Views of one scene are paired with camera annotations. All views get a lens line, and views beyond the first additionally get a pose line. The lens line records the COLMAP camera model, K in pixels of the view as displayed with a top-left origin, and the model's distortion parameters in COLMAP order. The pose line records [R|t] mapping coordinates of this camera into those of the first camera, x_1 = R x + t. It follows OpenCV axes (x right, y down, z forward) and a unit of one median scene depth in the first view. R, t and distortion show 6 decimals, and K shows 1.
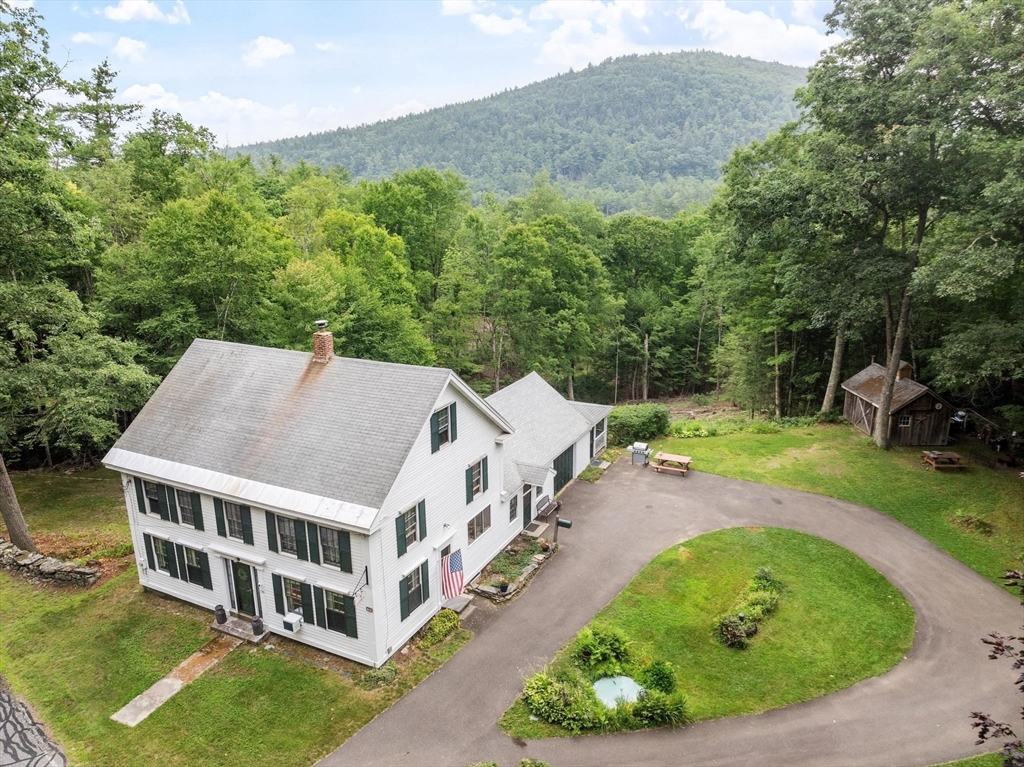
lens RADIAL K [[720.1, 0, 514.4], [0, 720.1, 379.9], [0, 0, 1]] dist [-0.045071, 0.014833]
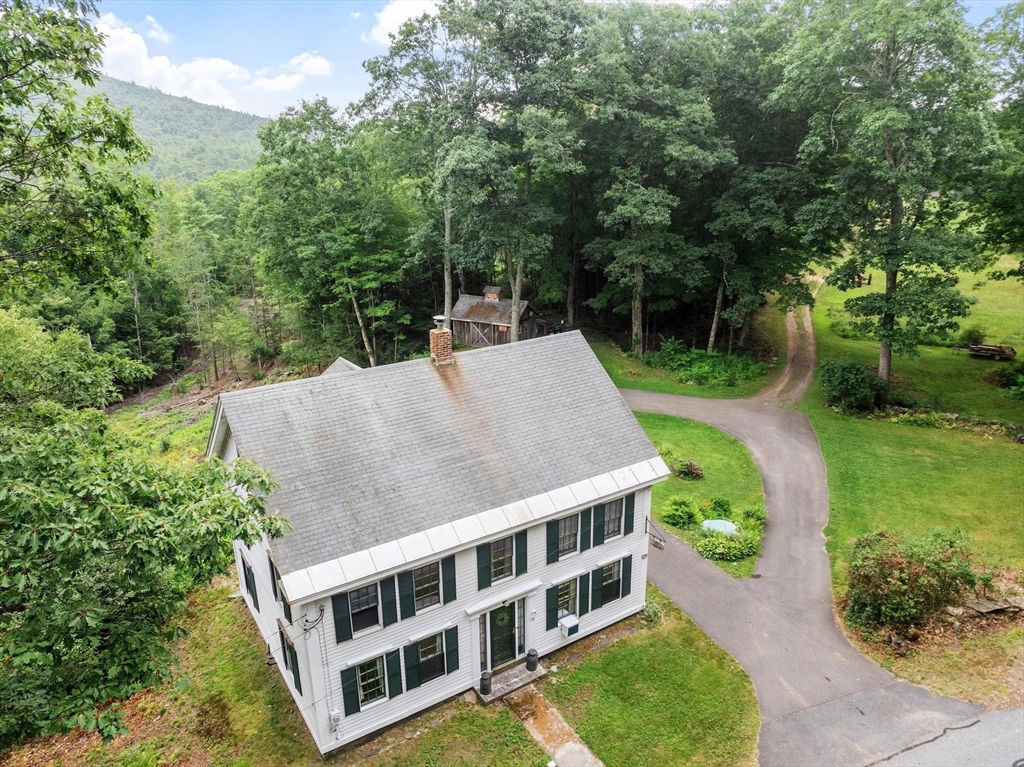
lens RADIAL K [[720.1, 0, 516.5], [0, 720.1, 394.7], [0, 0, 1]] dist [-0.045071, 0.014833]
pose [[0.520513, -0.288632, 0.803591, -0.558392], [0.238996, 0.952764, 0.187406, -0.078517], [-0.819724, 0.094508, 0.564908, 0.272700]]
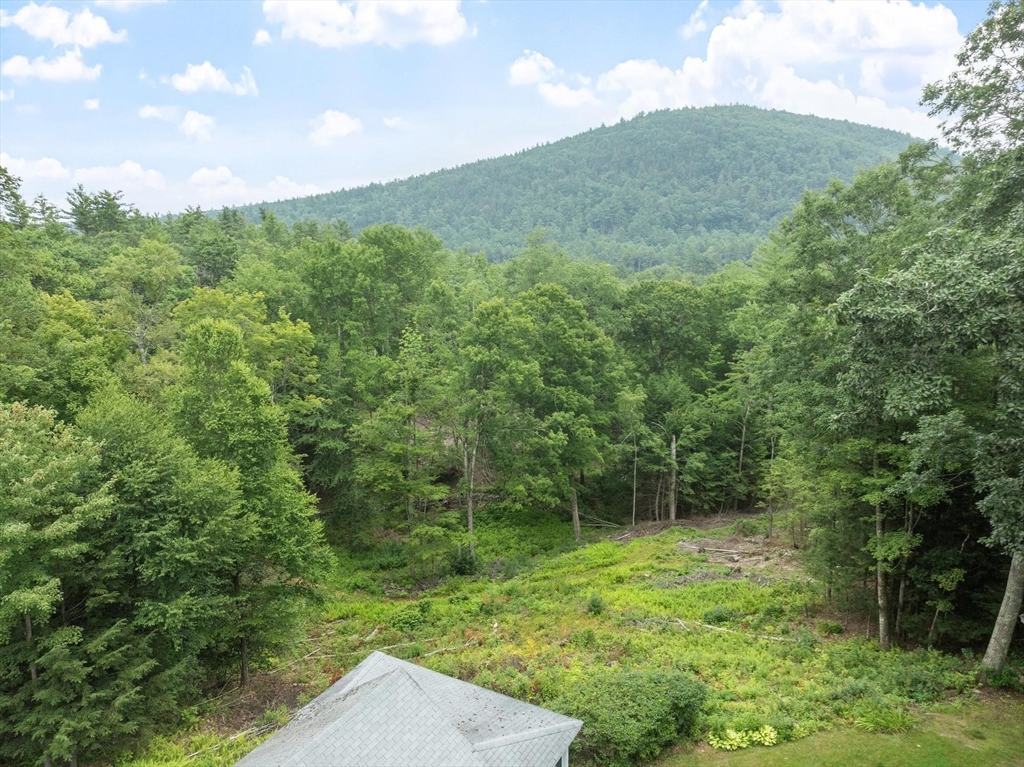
lens RADIAL K [[720.1, 0, 508.5], [0, 720.1, 373.2], [0, 0, 1]] dist [-0.045071, 0.014833]
pose [[0.998439, 0.007355, -0.055364, 0.108943], [-0.011723, 0.996806, -0.078994, -0.148600], [0.054607, 0.079519, 0.995337, 0.487411]]
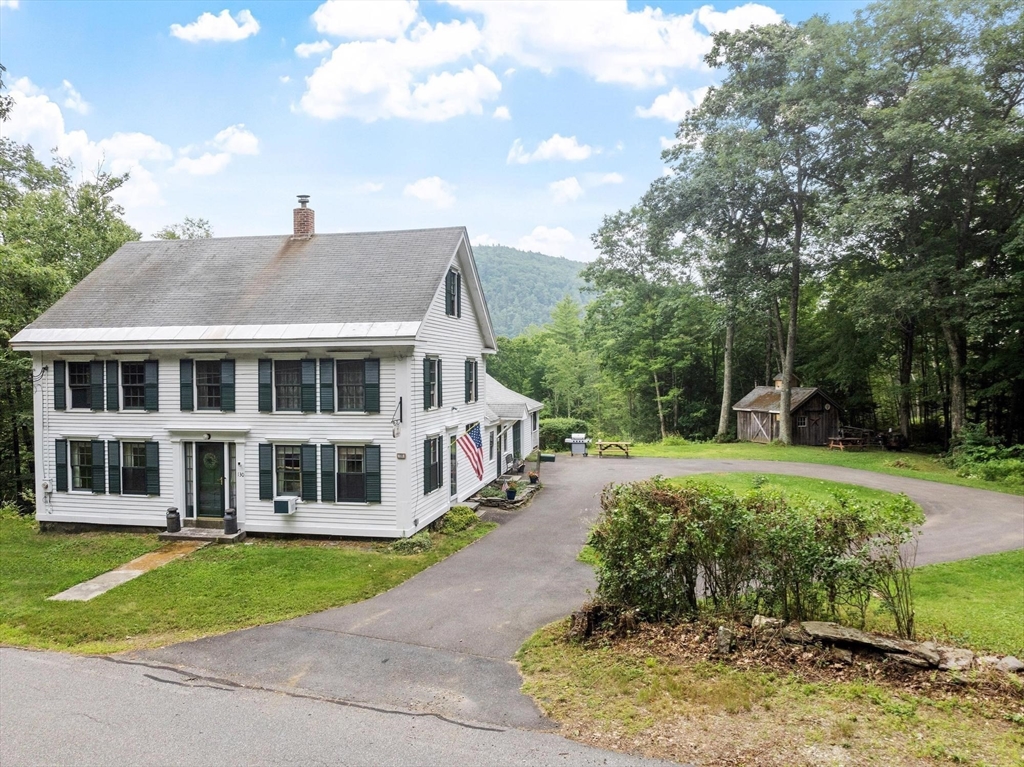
lens RADIAL K [[720.1, 0, 509.0], [0, 720.1, 380.9], [0, 0, 1]] dist [-0.045071, 0.014833]
pose [[0.966122, -0.002056, 0.258078, -0.151854], [0.066685, 0.968001, -0.241924, 0.228472], [-0.249323, 0.250938, 0.935344, 0.090408]]
